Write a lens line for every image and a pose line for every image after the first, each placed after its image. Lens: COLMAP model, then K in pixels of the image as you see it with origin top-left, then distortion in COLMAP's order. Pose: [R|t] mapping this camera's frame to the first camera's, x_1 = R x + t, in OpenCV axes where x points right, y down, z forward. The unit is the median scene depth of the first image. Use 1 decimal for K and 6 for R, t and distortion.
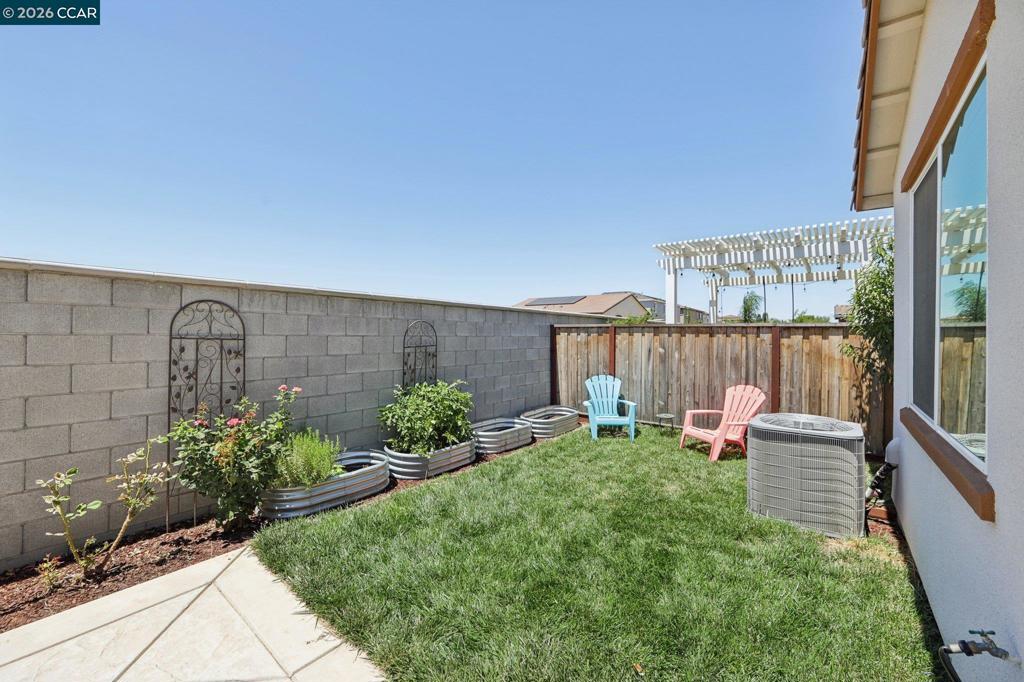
lens RADIAL K [[404.2, 0, 514.0], [0, 404.2, 336.5], [0, 0, 1]] dist [-0.003588, 0.003722]
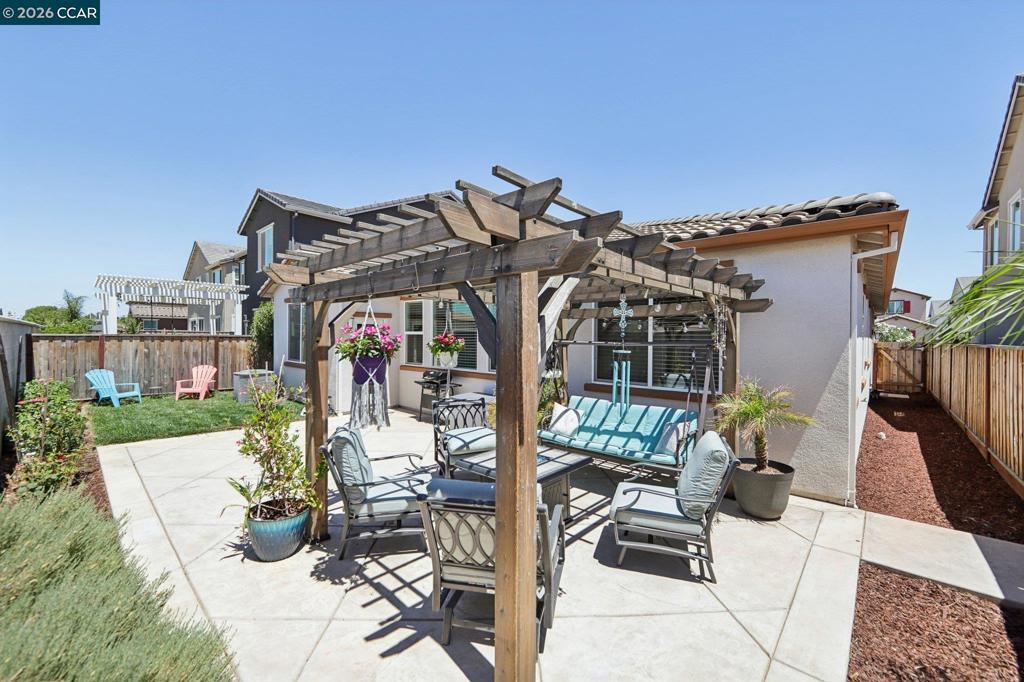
lens RADIAL K [[404.2, 0, 513.8], [0, 404.2, 339.6], [0, 0, 1]] dist [-0.003588, 0.003722]
pose [[0.066828, -0.012665, 0.997684, -1.298696], [0.005070, 0.999911, 0.012353, -0.025015], [-0.997752, 0.004232, 0.066887, -0.673405]]
